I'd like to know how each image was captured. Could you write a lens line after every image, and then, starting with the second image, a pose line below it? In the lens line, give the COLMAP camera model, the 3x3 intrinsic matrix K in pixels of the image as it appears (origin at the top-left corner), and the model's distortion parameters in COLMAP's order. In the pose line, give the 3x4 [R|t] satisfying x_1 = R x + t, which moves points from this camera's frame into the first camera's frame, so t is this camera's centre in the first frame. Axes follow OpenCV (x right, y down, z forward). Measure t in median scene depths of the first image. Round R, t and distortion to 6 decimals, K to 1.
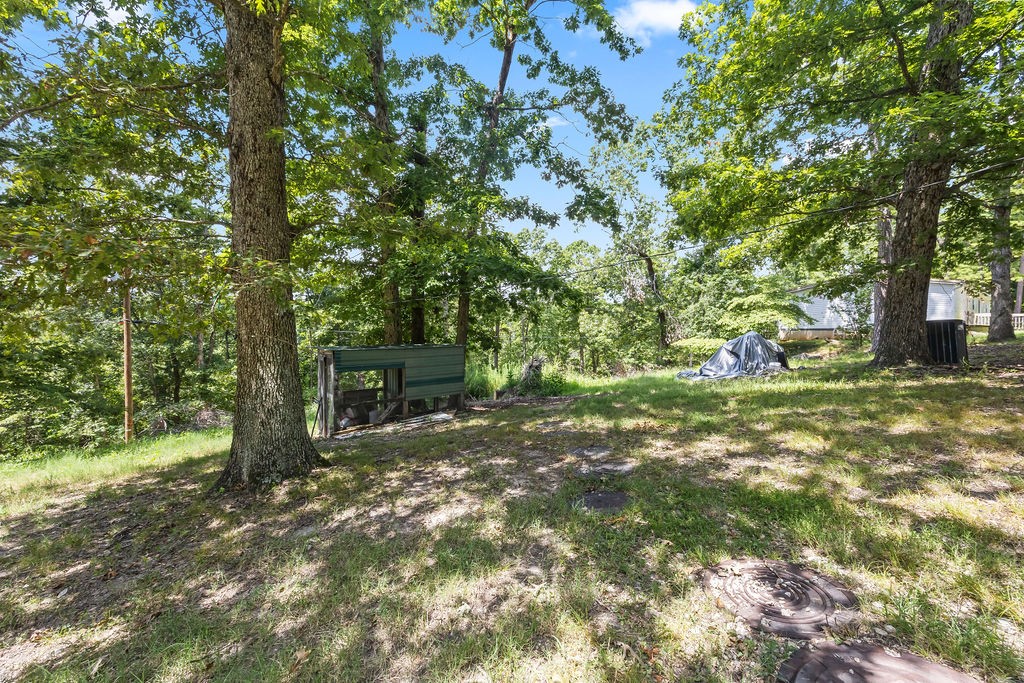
lens RADIAL K [[390.4, 0, 508.7], [0, 390.4, 337.5], [0, 0, 1]] dist [-0.002185, -0.000274]
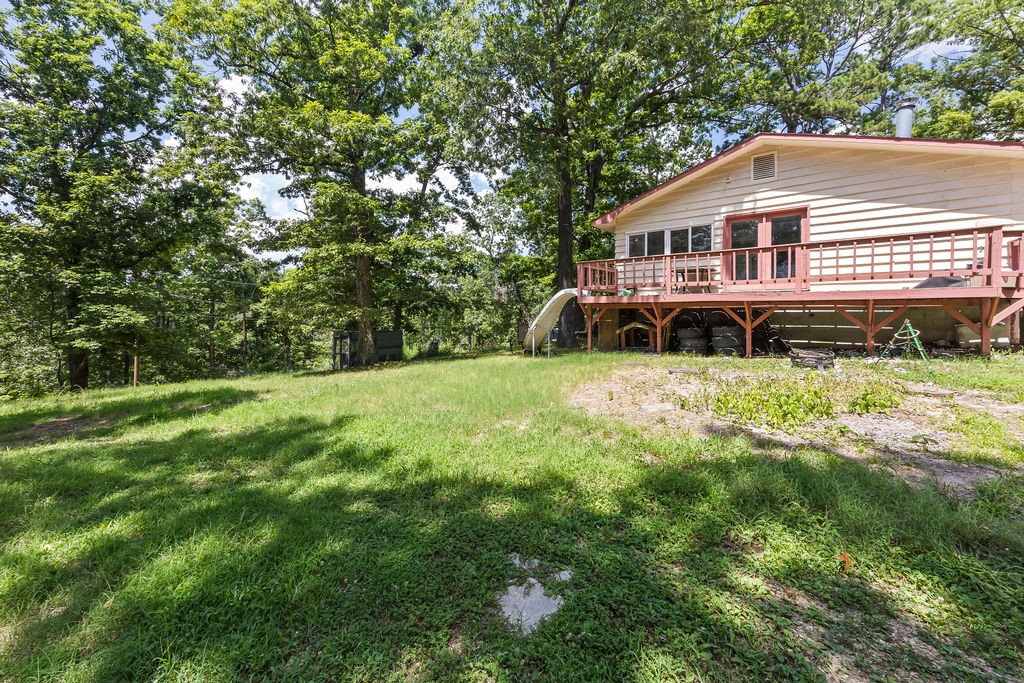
lens RADIAL K [[390.4, 0, 508.7], [0, 390.4, 337.5], [0, 0, 1]] dist [-0.002185, -0.000274]
pose [[0.963798, 0.010549, 0.266423, -0.039243], [-0.019042, 0.999389, 0.029313, -0.003876], [-0.265951, -0.033325, 0.963410, -0.377847]]
